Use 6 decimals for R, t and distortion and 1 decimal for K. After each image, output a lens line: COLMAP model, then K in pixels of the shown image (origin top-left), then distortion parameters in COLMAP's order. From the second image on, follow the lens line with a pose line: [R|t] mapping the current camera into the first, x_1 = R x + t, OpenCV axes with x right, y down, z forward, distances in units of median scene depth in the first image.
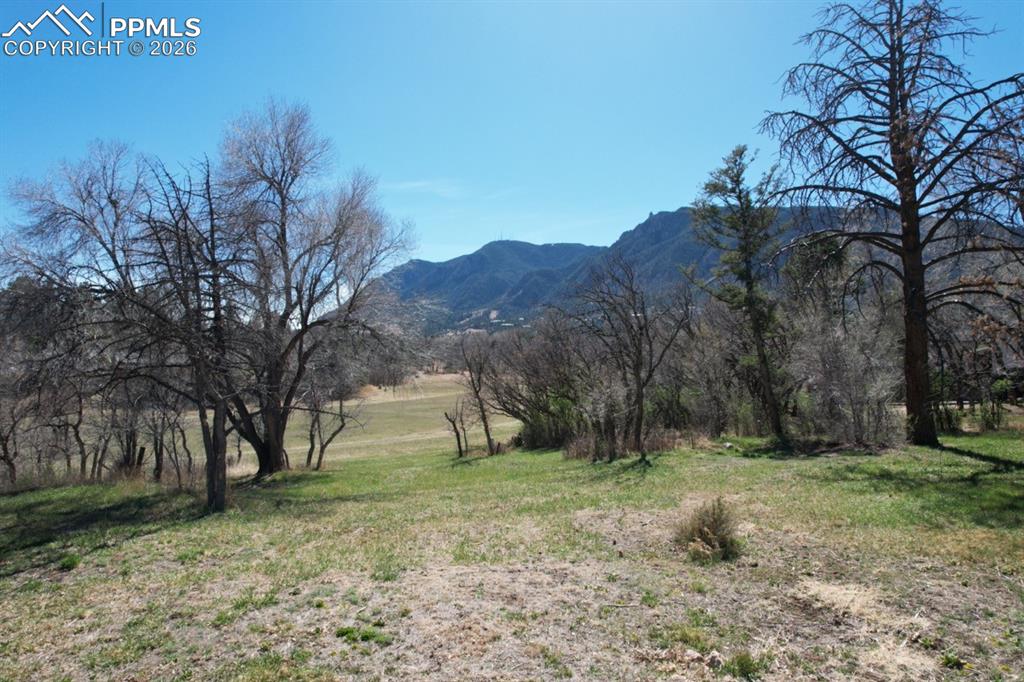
lens RADIAL K [[650.3, 0, 517.0], [0, 650.3, 336.2], [0, 0, 1]] dist [-0.077328, 0.069498]
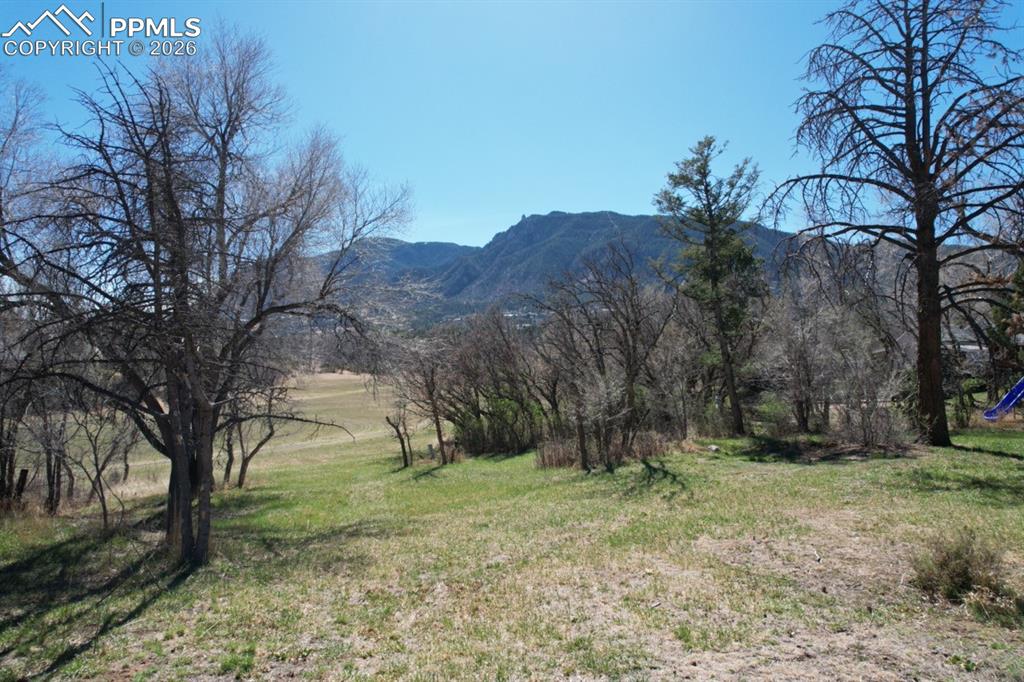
lens RADIAL K [[650.3, 0, 517.0], [0, 650.3, 336.2], [0, 0, 1]] dist [-0.077328, 0.069498]
pose [[0.981533, 0.010738, 0.190992, -0.122543], [-0.010908, 0.999940, -0.000162, 0.007135], [-0.190983, -0.001925, 0.981592, 0.111762]]
